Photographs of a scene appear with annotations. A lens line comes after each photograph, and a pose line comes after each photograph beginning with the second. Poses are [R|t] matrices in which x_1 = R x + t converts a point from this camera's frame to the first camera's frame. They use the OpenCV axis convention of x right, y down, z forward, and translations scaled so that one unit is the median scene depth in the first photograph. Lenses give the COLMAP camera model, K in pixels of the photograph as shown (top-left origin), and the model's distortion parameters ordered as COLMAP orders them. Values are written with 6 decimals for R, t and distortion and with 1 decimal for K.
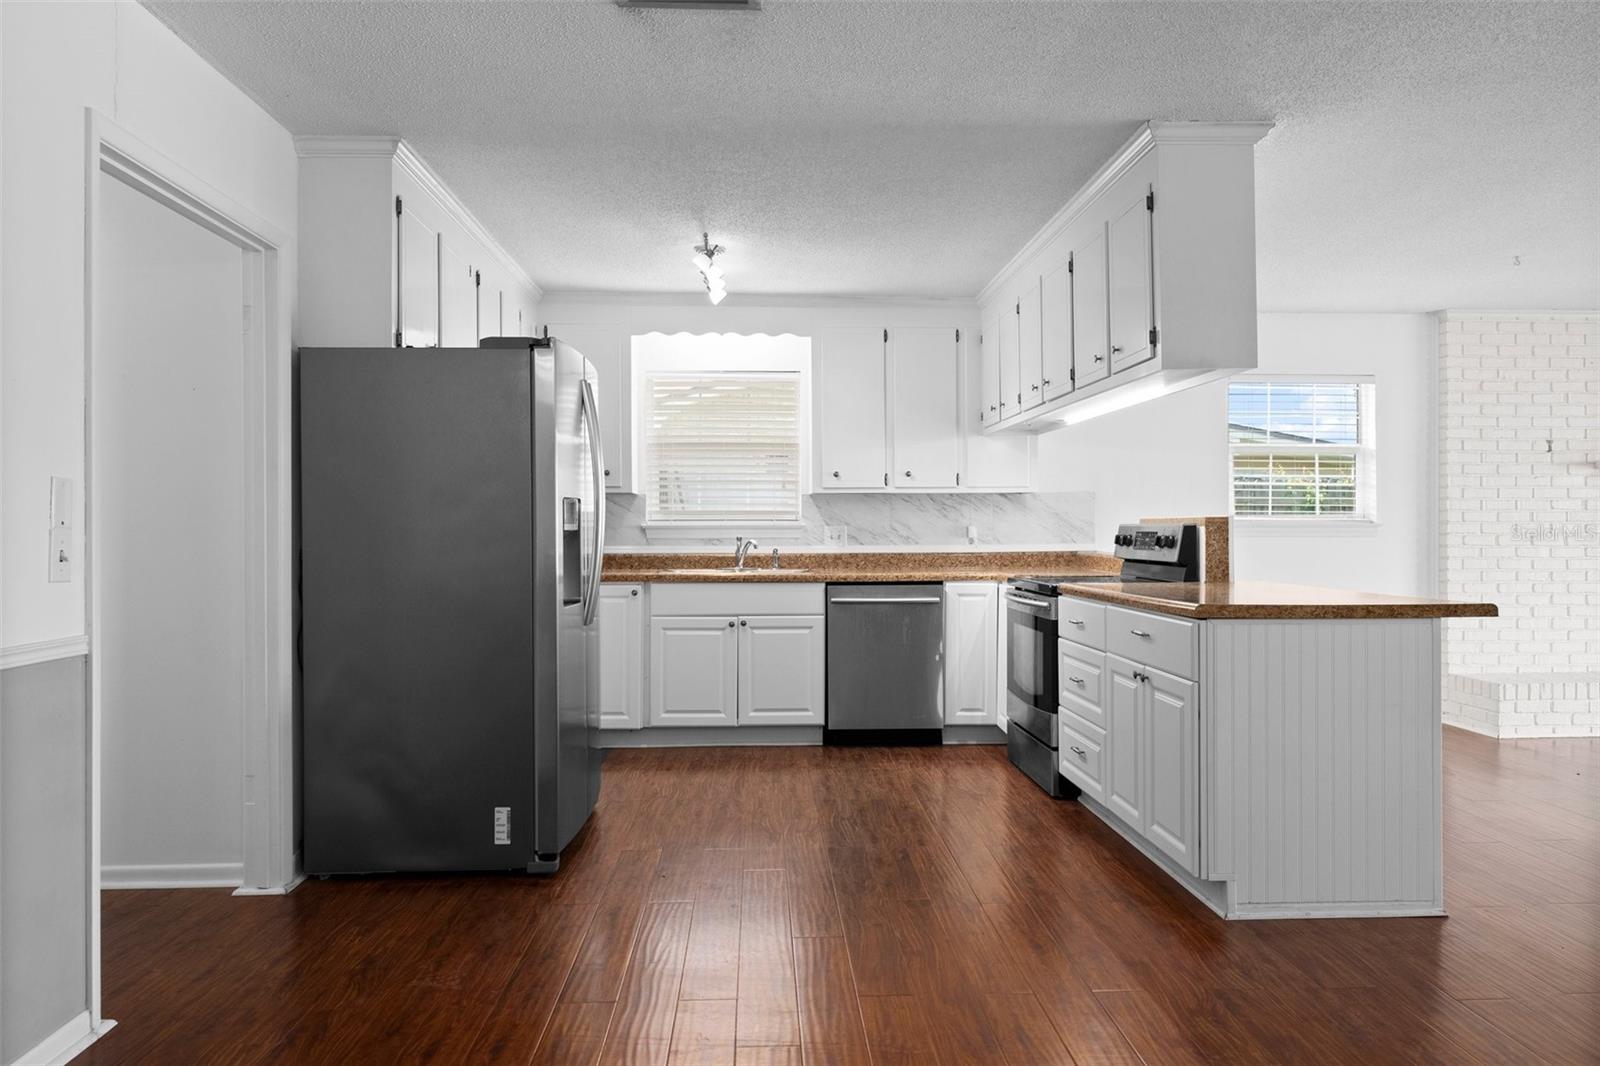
lens RADIAL K [[1063.2, 0, 801.5], [0, 1063.2, 525.9], [0, 0, 1]] dist [0.010452, -0.004577]
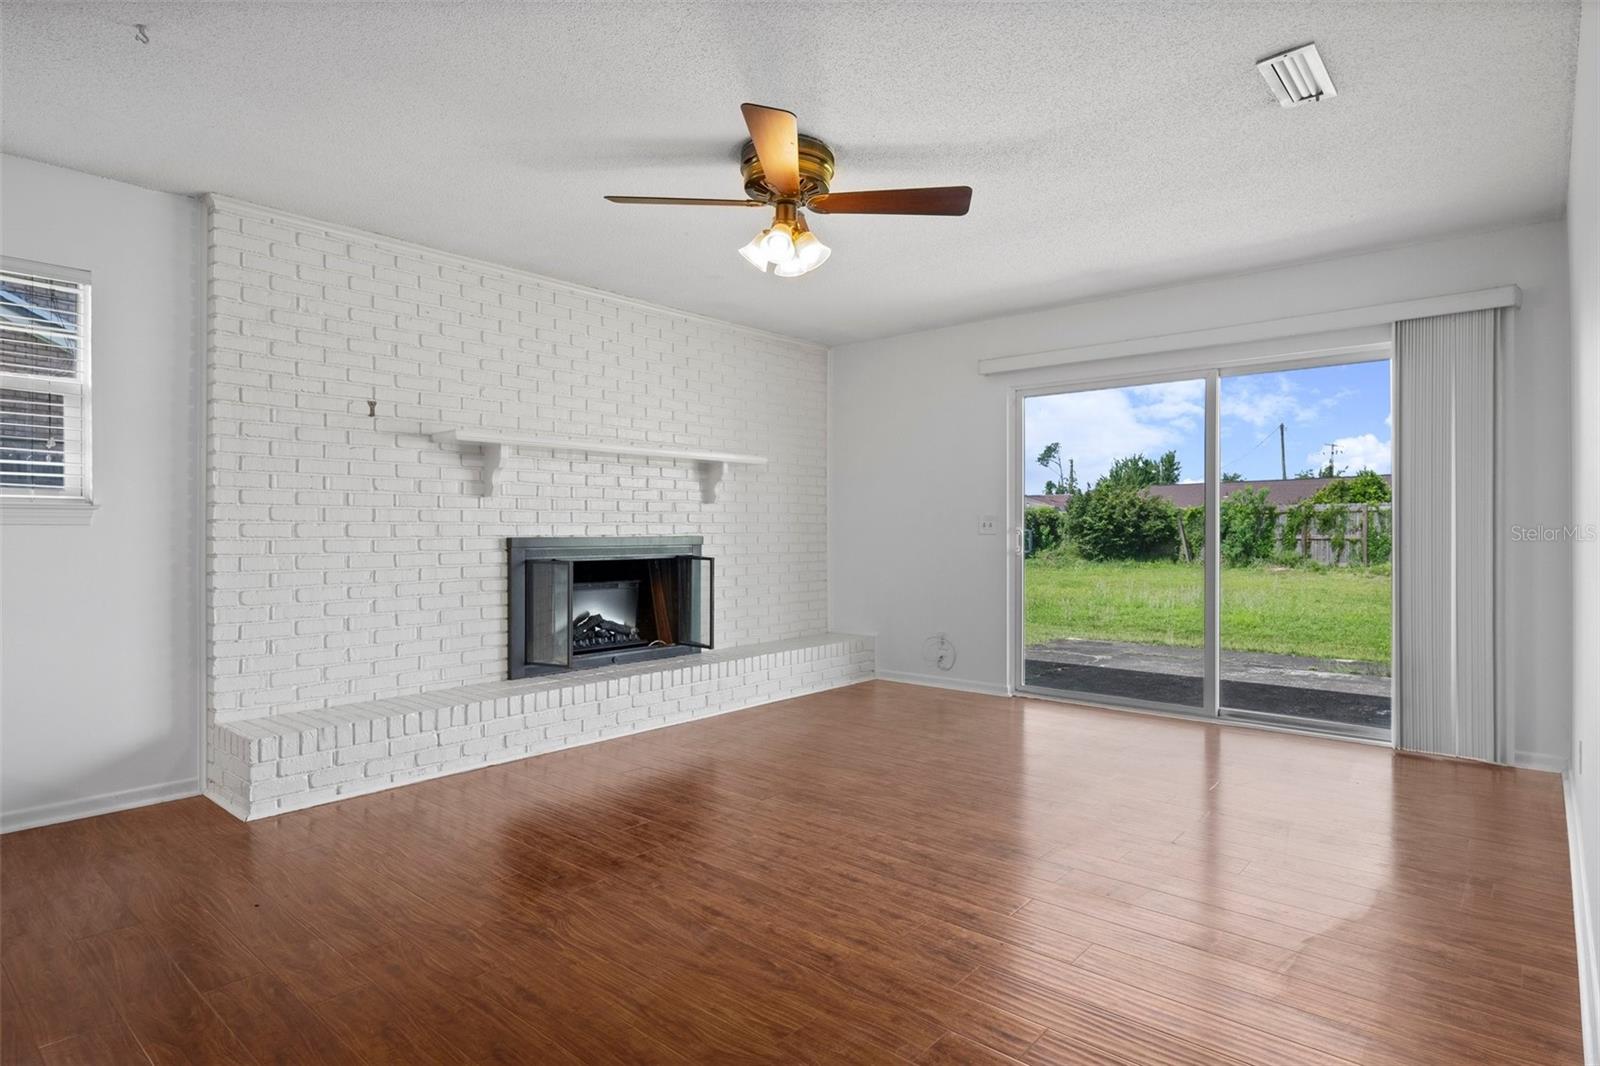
lens RADIAL K [[852.5, 0, 805.8], [0, 852.5, 538.1], [0, 0, 1]] dist [-0.002570, -0.002504]
pose [[0.687279, -0.006408, 0.726365, 0.518286], [-0.001002, 0.999952, 0.009770, 0.014173], [-0.726393, -0.007443, 0.687239, 0.382846]]
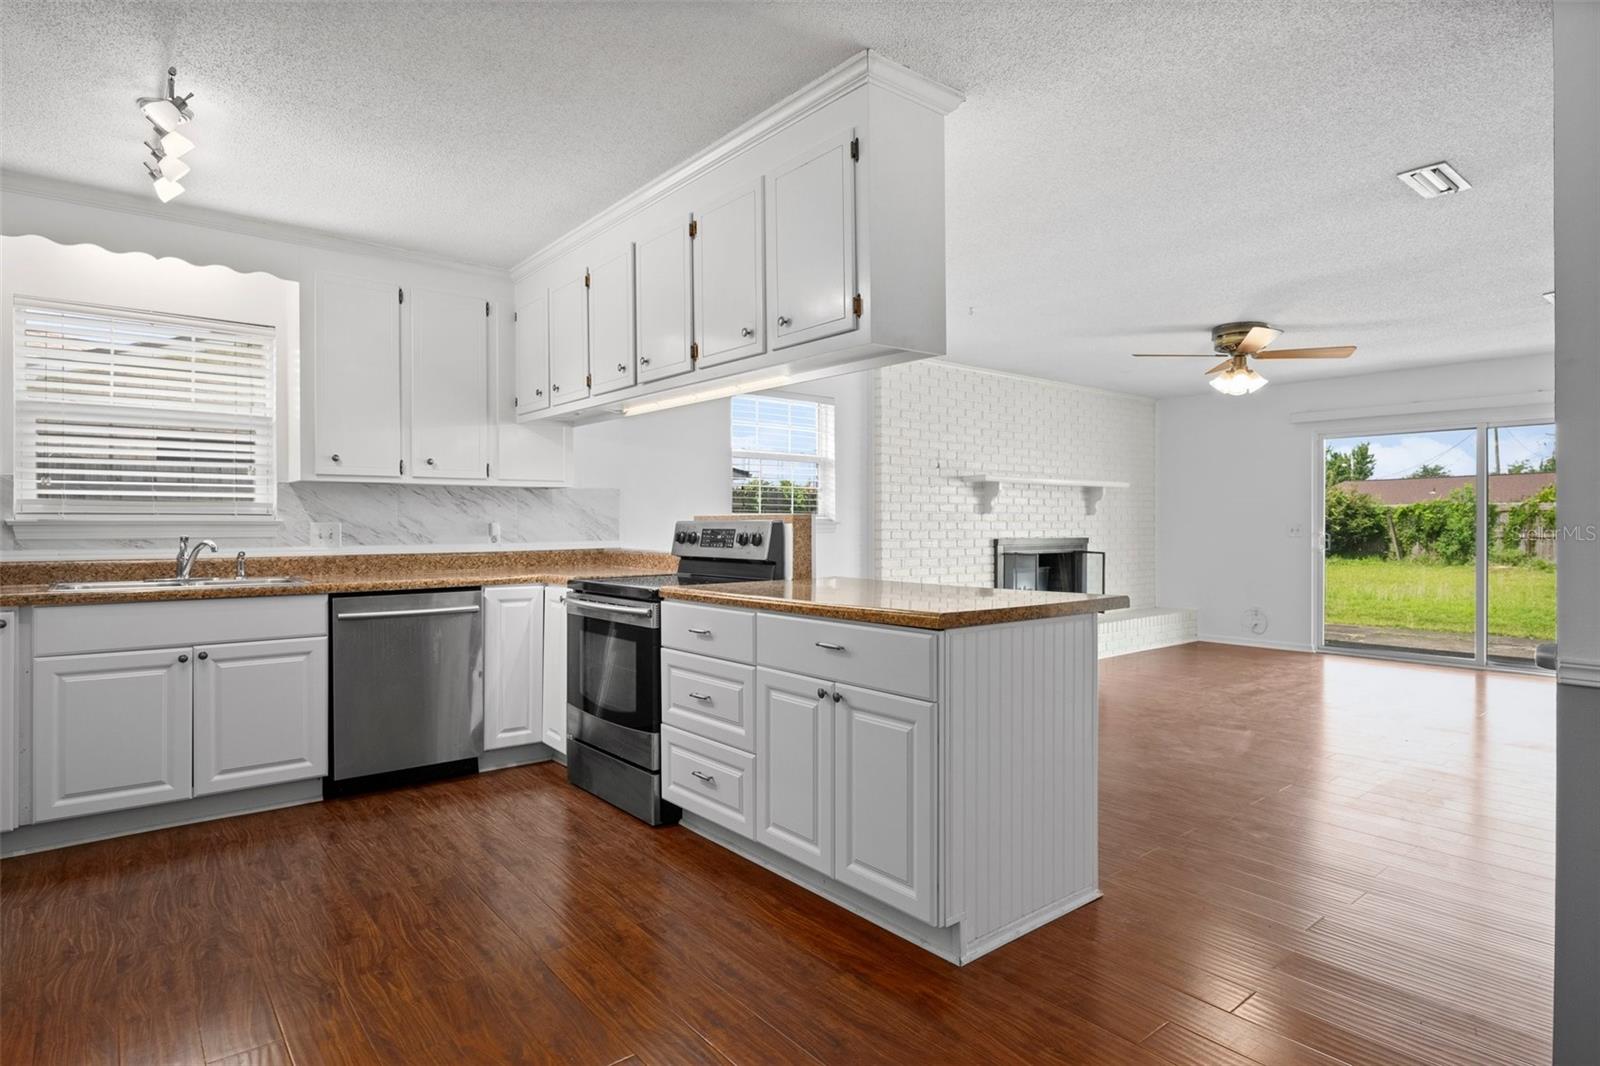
lens RADIAL K [[852.5, 0, 801.6], [0, 852.5, 526.6], [0, 0, 1]] dist [-0.002570, -0.002504]
pose [[0.800415, 0.000060, 0.599447, -0.074499], [-0.002305, 0.999993, 0.002978, 0.000713], [-0.599442, -0.003765, 0.800409, 0.284436]]
